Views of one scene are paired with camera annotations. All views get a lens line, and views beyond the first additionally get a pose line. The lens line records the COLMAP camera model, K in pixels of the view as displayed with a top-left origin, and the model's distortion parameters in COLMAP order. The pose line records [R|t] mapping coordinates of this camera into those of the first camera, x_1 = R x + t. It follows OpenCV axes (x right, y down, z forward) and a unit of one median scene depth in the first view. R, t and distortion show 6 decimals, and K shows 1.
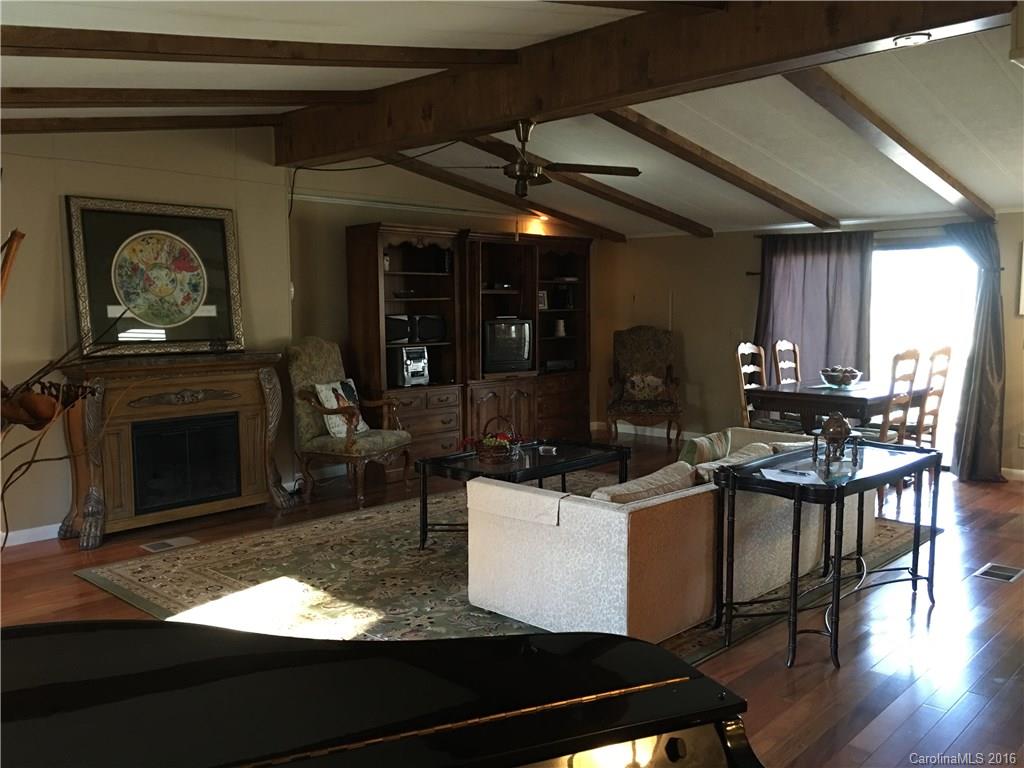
lens RADIAL K [[870.7, 0, 503.5], [0, 870.7, 381.8], [0, 0, 1]] dist [0.073222, -0.093218]
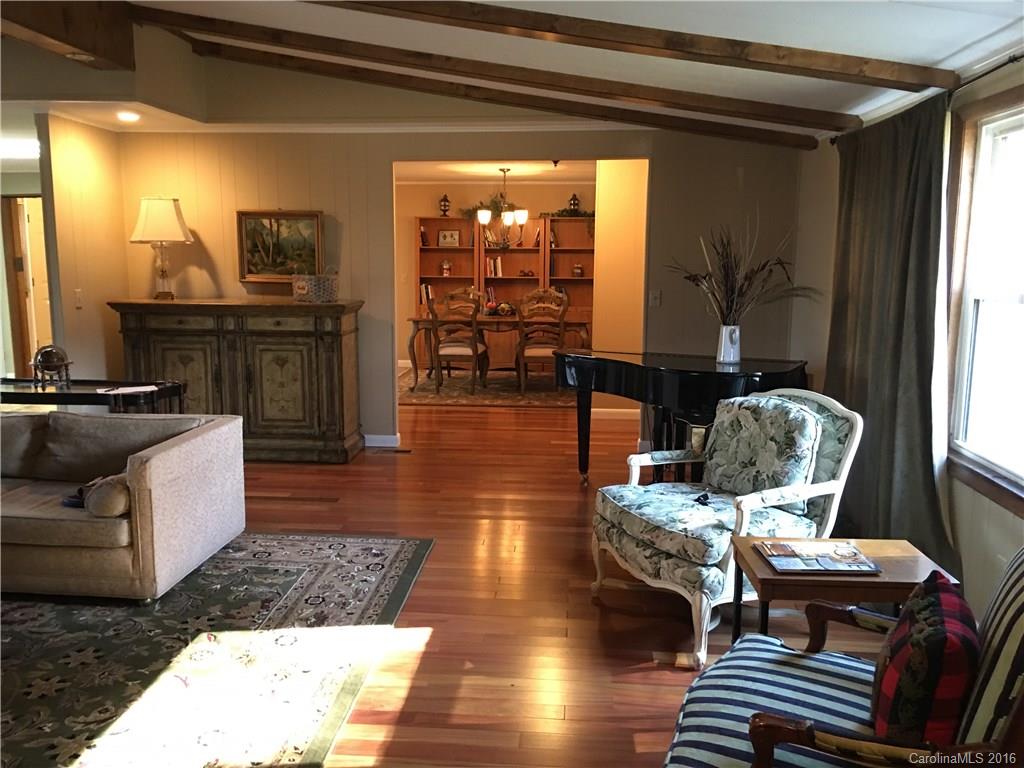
lens RADIAL K [[864.9, 0, 512.0], [0, 864.9, 384.0], [0, 0, 1]] dist [0.060476, -0.077578]
pose [[-0.633795, -0.108467, 0.765858, -0.808539], [0.068669, 0.978319, 0.195386, -0.087709], [-0.770447, 0.176426, -0.612606, 1.101134]]
